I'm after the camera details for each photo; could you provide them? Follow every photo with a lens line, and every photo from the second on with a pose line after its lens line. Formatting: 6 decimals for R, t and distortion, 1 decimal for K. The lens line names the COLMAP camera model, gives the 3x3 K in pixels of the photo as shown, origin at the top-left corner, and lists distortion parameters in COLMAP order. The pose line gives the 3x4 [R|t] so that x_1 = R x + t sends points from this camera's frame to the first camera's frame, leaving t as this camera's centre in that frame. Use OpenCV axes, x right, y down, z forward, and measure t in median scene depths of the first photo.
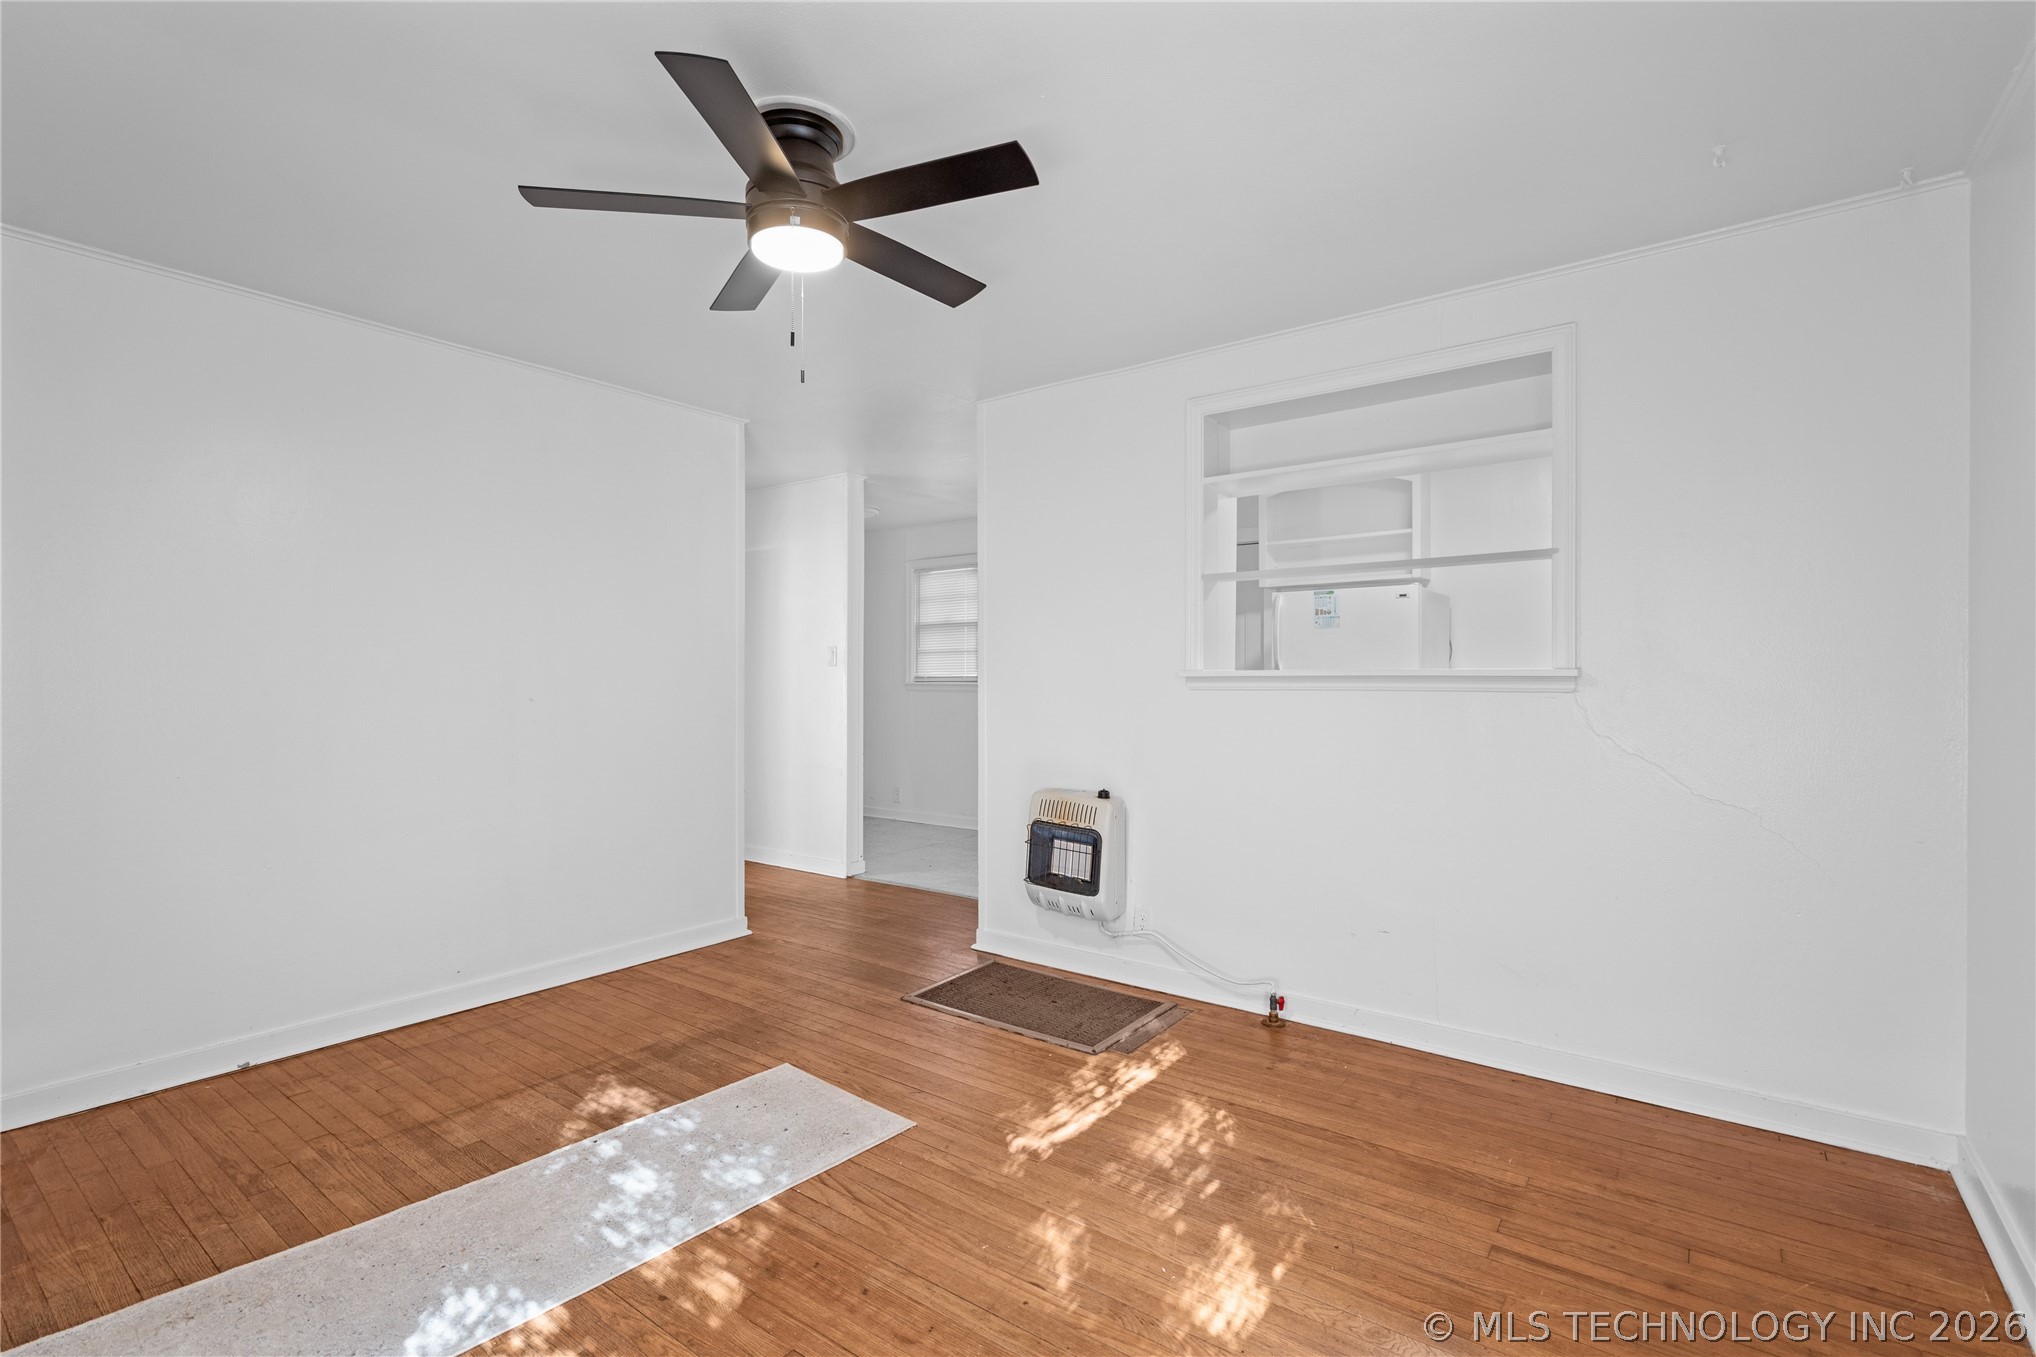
lens RADIAL K [[929.9, 0, 1018.0], [0, 929.9, 678.5], [0, 0, 1]] dist [0.000268, -0.000117]
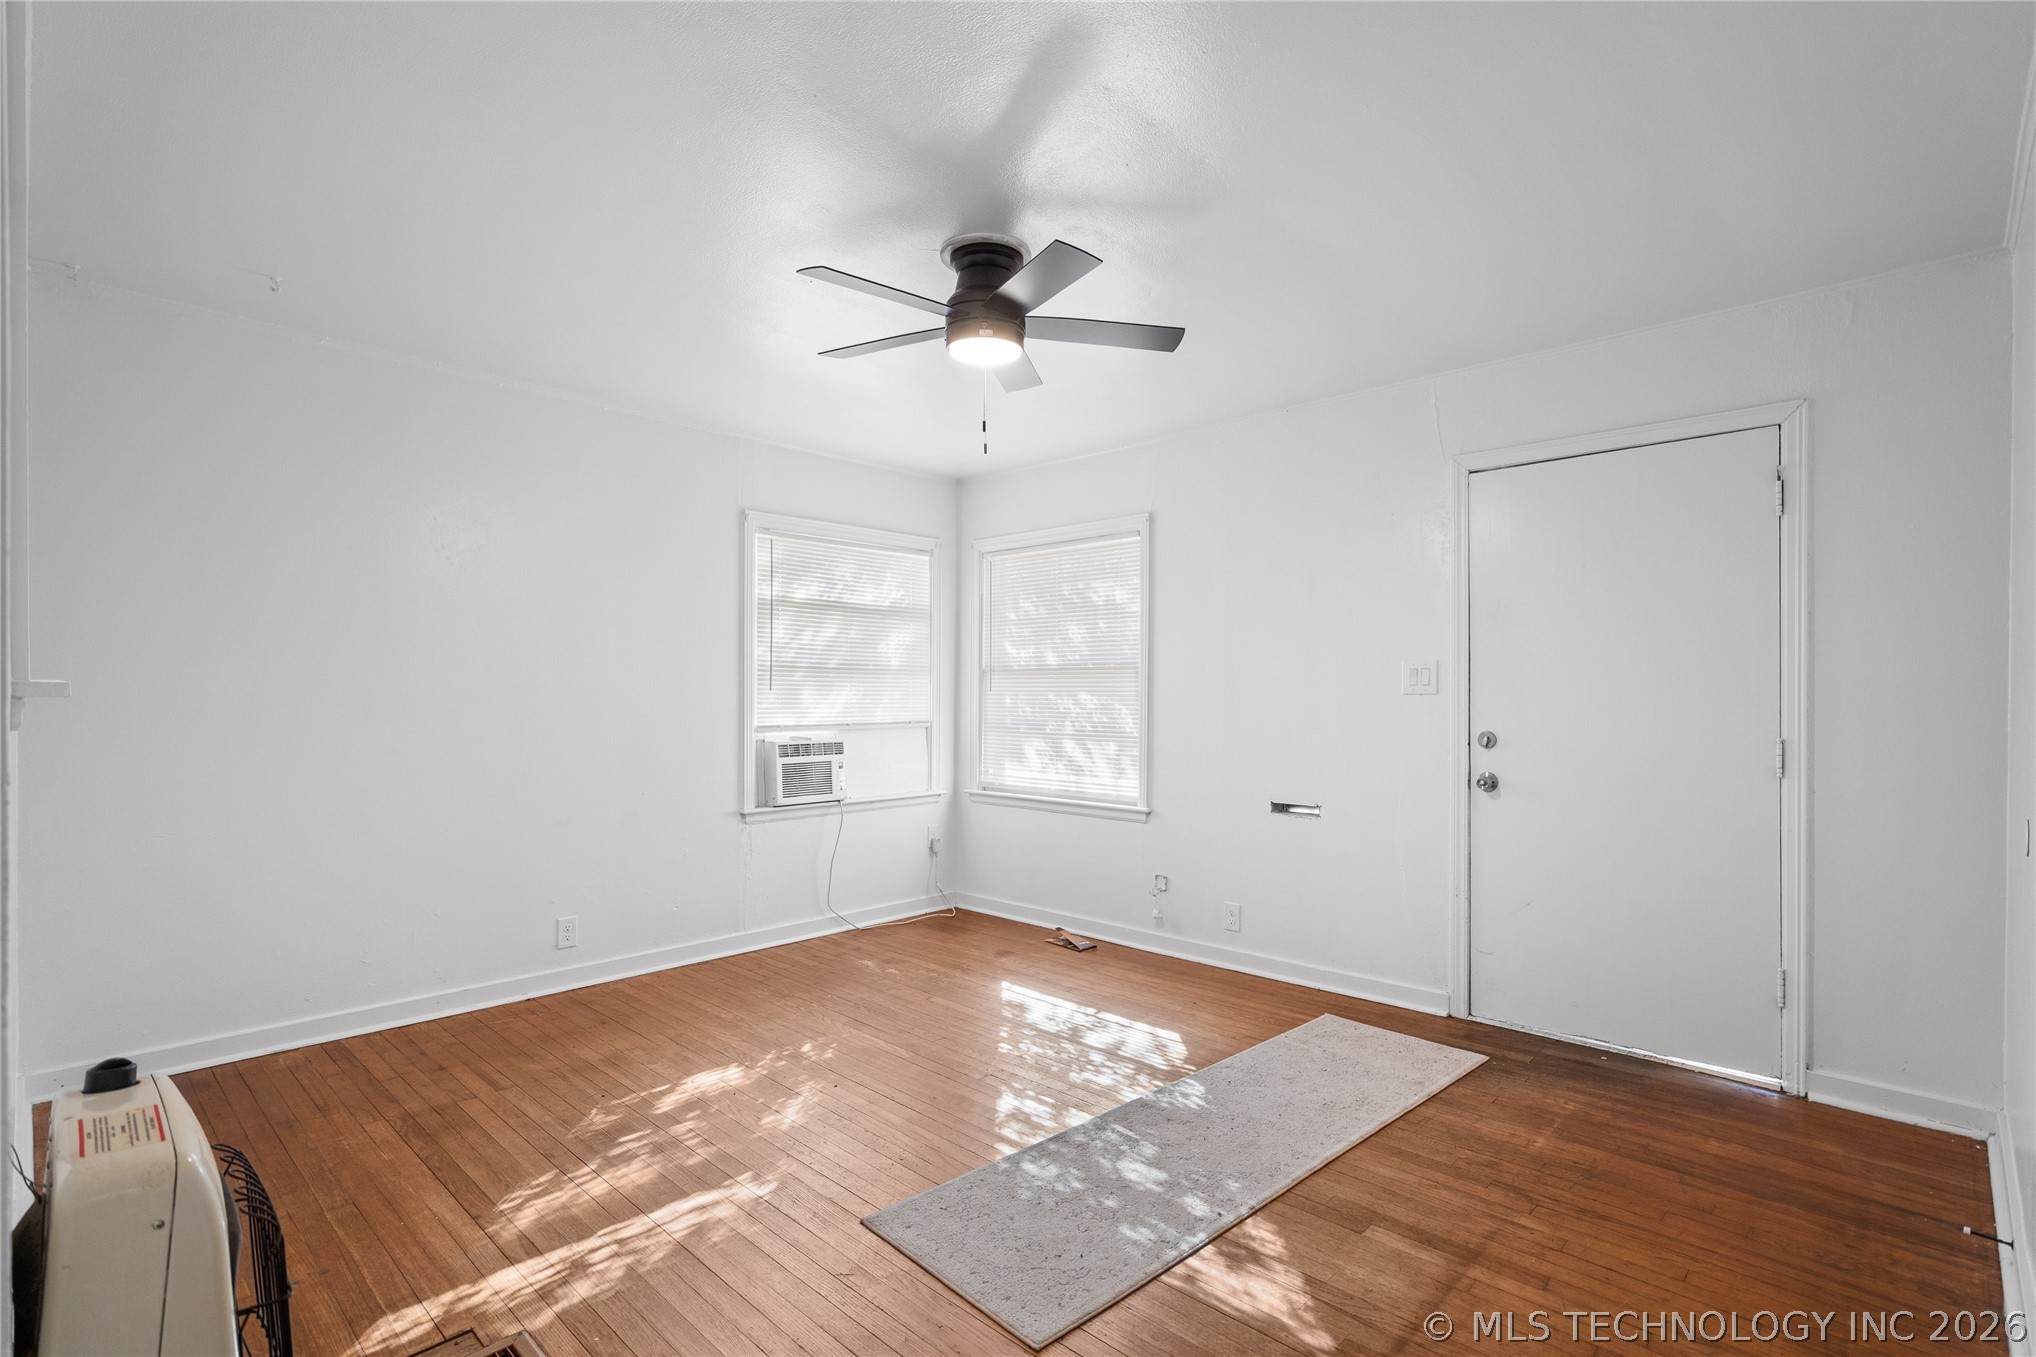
lens RADIAL K [[968.3, 0, 1018.0], [0, 968.3, 678.5], [0, 0, 1]] dist [-0.001610, 0.000088]
pose [[-0.992449, -0.001413, 0.122652, -0.359956], [-0.002308, 0.999972, -0.007156, -0.008869], [-0.122638, -0.007385, -0.992424, 1.866118]]
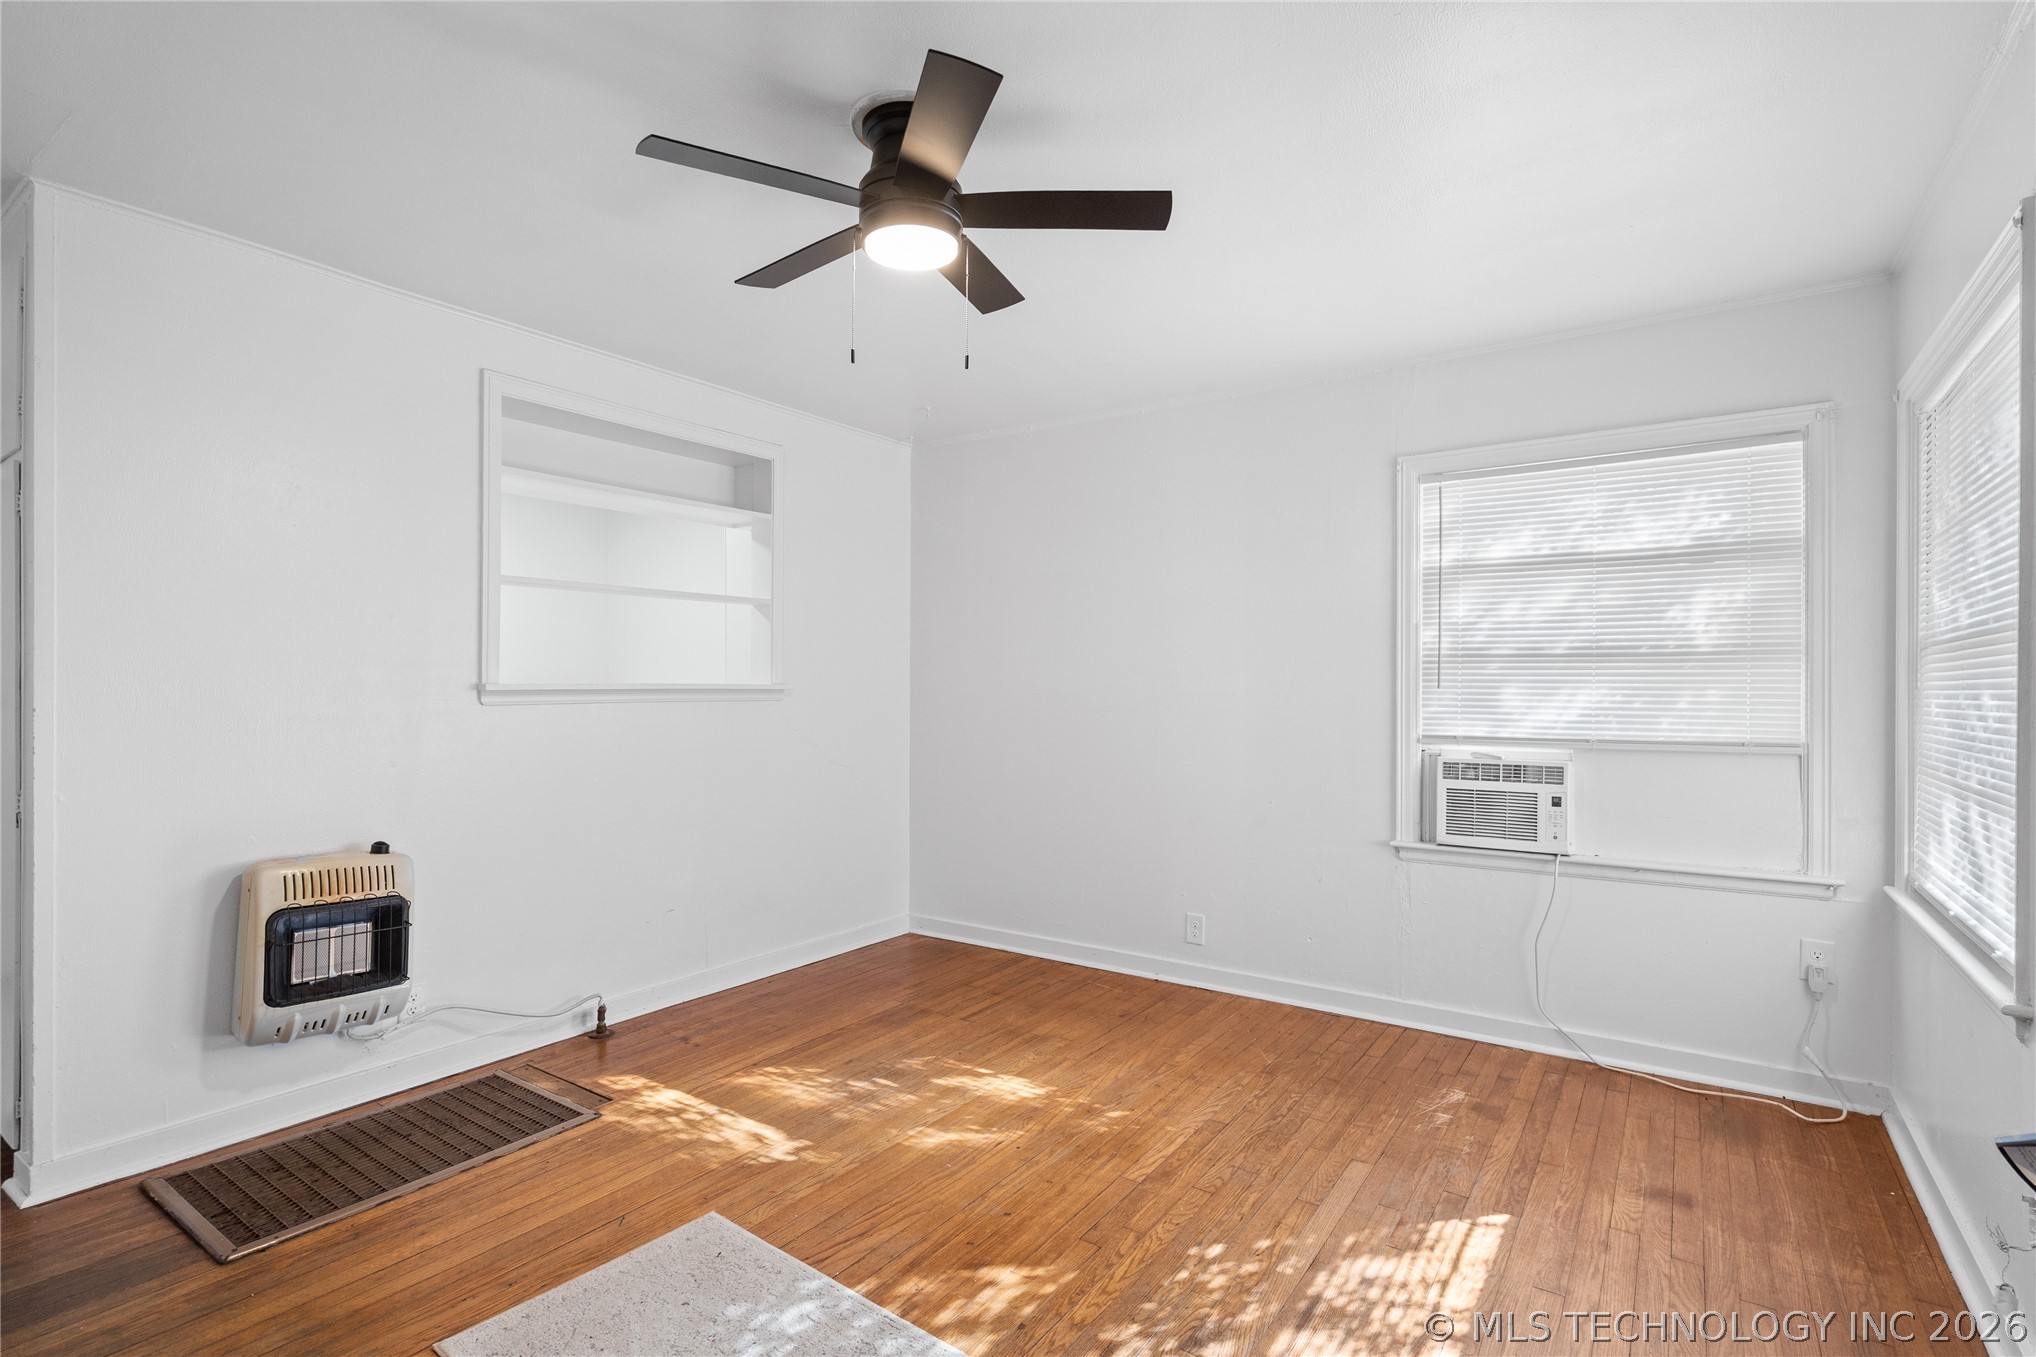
lens RADIAL K [[968.3, 0, 1018.0], [0, 968.3, 678.5], [0, 0, 1]] dist [-0.001610, 0.000088]
pose [[-0.034666, 0.011685, 0.999331, -1.012908], [0.004584, 0.999923, -0.011533, 0.000916], [-0.999388, 0.004181, -0.034717, 0.749577]]
